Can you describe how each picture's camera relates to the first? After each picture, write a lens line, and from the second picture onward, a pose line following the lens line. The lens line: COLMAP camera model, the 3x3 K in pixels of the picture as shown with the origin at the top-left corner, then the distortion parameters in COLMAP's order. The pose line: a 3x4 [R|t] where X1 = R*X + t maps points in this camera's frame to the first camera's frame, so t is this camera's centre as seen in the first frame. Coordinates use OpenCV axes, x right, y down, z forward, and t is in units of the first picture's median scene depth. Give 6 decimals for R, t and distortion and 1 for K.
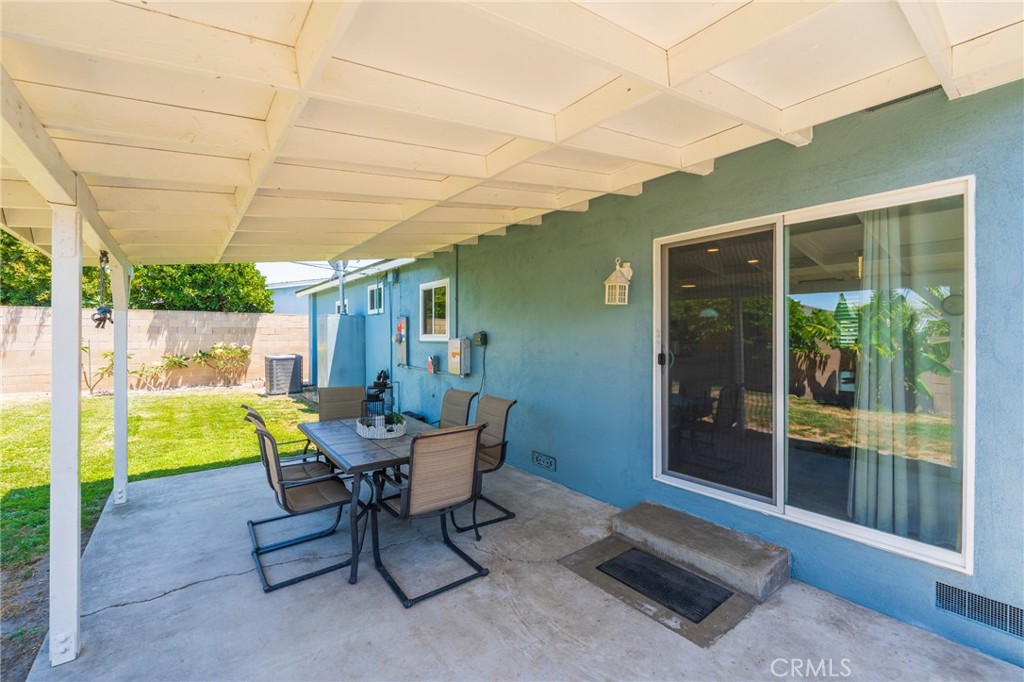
lens RADIAL K [[414.7, 0, 513.8], [0, 414.7, 343.1], [0, 0, 1]] dist [0.000255, -0.000923]
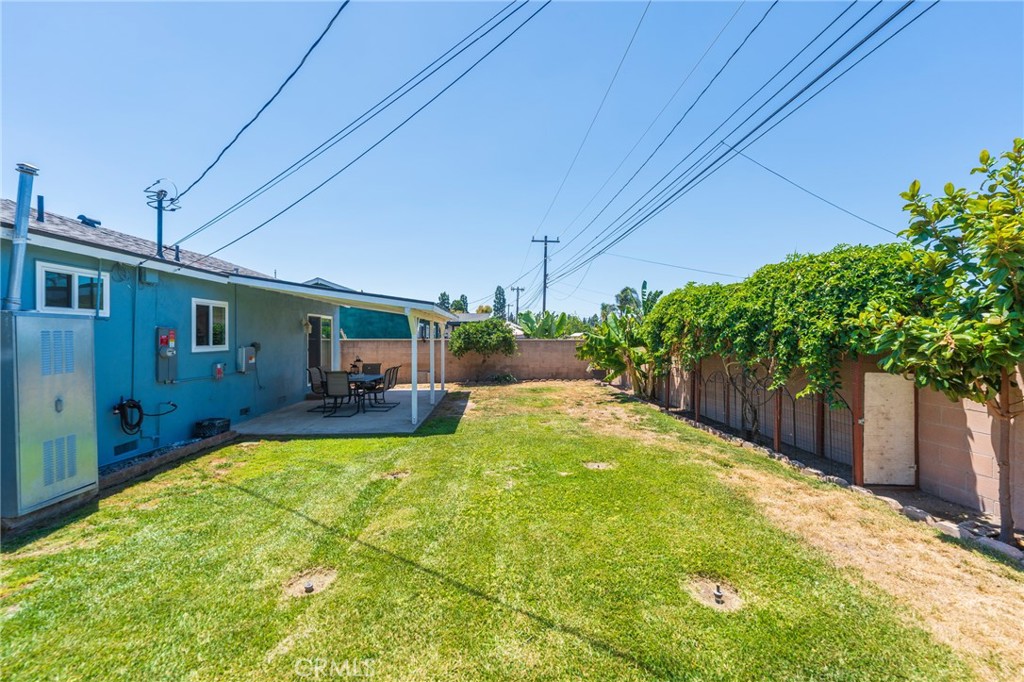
lens RADIAL K [[414.7, 0, 512.7], [0, 414.7, 338.6], [0, 0, 1]] dist [0.000255, -0.000923]
pose [[-0.806767, -0.007689, 0.590820, -1.610423], [0.003984, 0.999822, 0.018451, -0.060137], [-0.590856, 0.017240, -0.806593, 1.483917]]
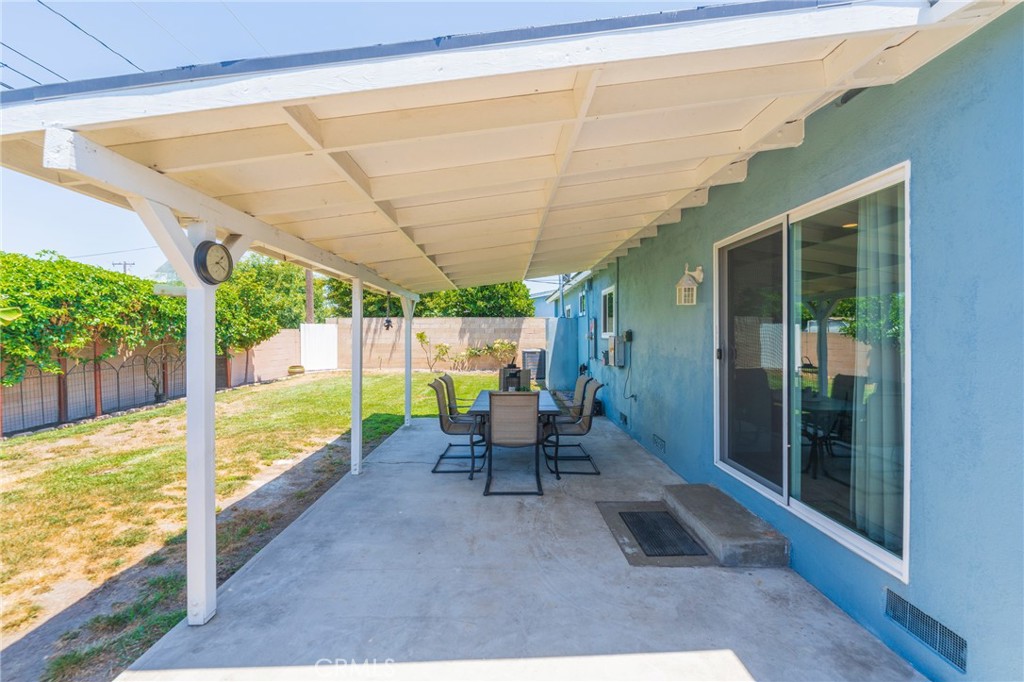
lens RADIAL K [[414.7, 0, 516.4], [0, 414.7, 336.8], [0, 0, 1]] dist [0.000255, -0.000923]
pose [[0.794279, -0.000261, -0.607553, 0.328888], [-0.007315, 0.999923, -0.009992, 0.004886], [0.607509, 0.012380, 0.794217, -0.100105]]
